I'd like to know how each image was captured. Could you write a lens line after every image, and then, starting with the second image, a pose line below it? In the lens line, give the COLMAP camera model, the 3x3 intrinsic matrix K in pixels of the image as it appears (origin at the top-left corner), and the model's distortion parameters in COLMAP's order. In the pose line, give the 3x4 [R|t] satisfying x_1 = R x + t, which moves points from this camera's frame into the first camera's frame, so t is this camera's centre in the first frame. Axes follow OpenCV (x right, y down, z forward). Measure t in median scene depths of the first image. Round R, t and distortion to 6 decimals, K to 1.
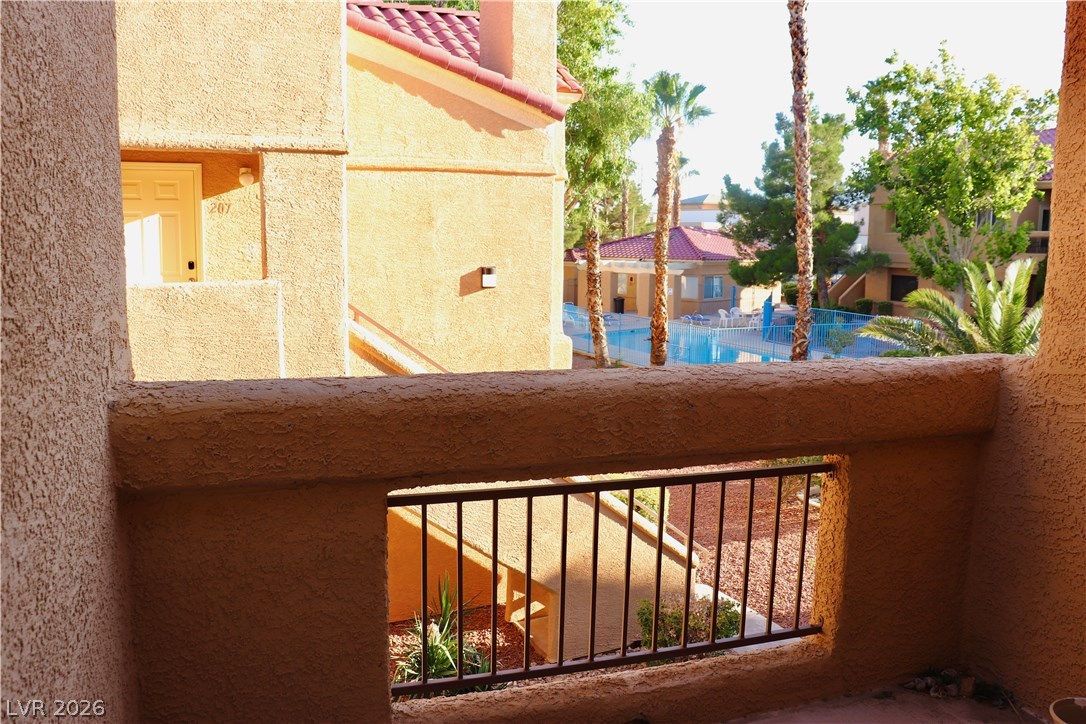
lens RADIAL K [[885.7, 0, 543.0], [0, 885.7, 362.0], [0, 0, 1]] dist [-0.166949, 0.150365]
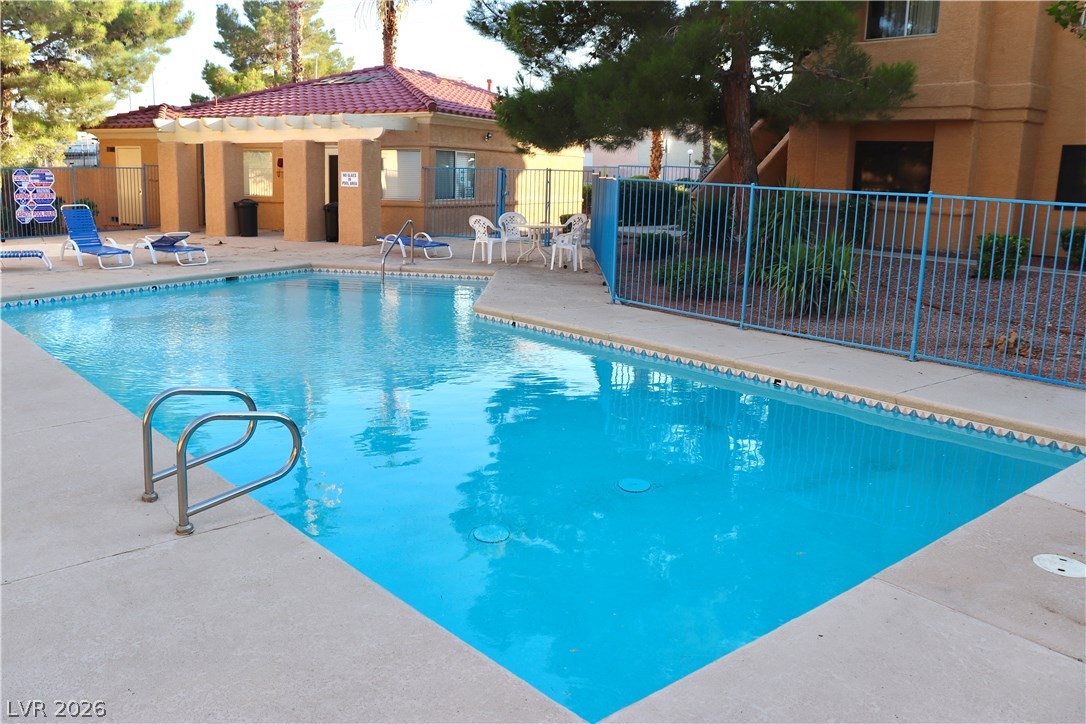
lens RADIAL K [[885.7, 0, 543.0], [0, 885.7, 362.0], [0, 0, 1]] dist [-0.166949, 0.150365]
pose [[0.959239, -0.043618, 0.279210, 0.151356], [0.023463, 0.996898, 0.075127, -0.030723], [-0.281621, -0.065514, 0.957287, 0.778143]]
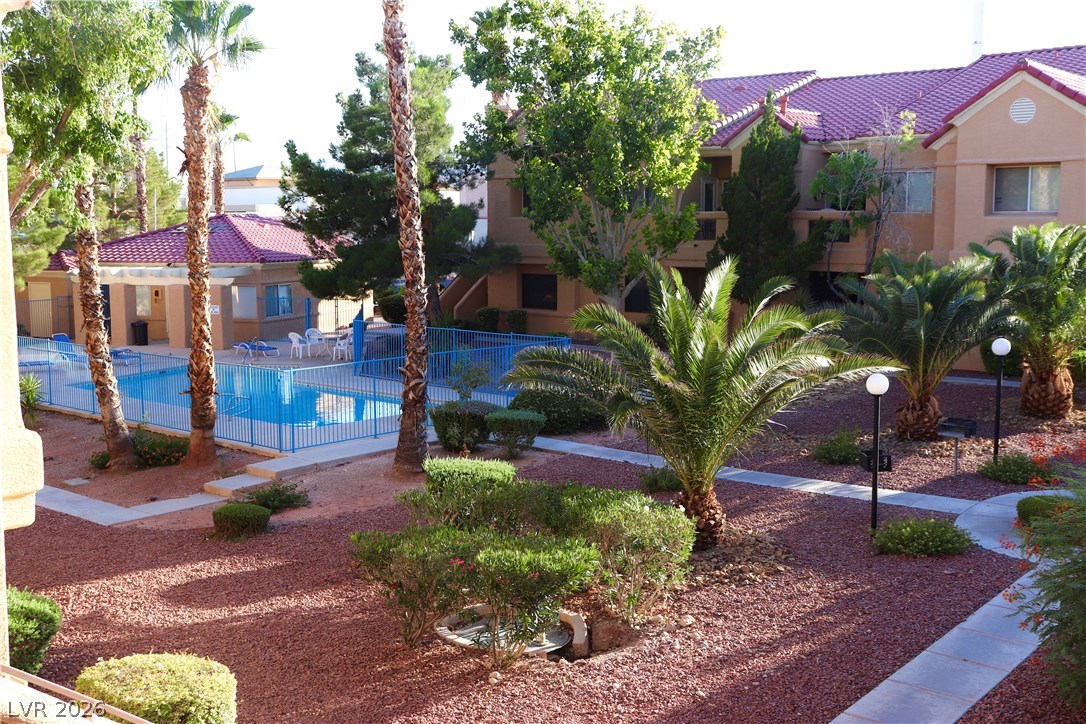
lens RADIAL K [[1193.0, 0, 543.0], [0, 1193.0, 362.0], [0, 0, 1]] dist [-0.055179, 0.036959]
pose [[0.916221, -0.059171, 0.396279, 0.011110], [0.069182, 0.997543, -0.011004, -0.015471], [-0.394655, 0.037497, 0.918064, 0.066270]]
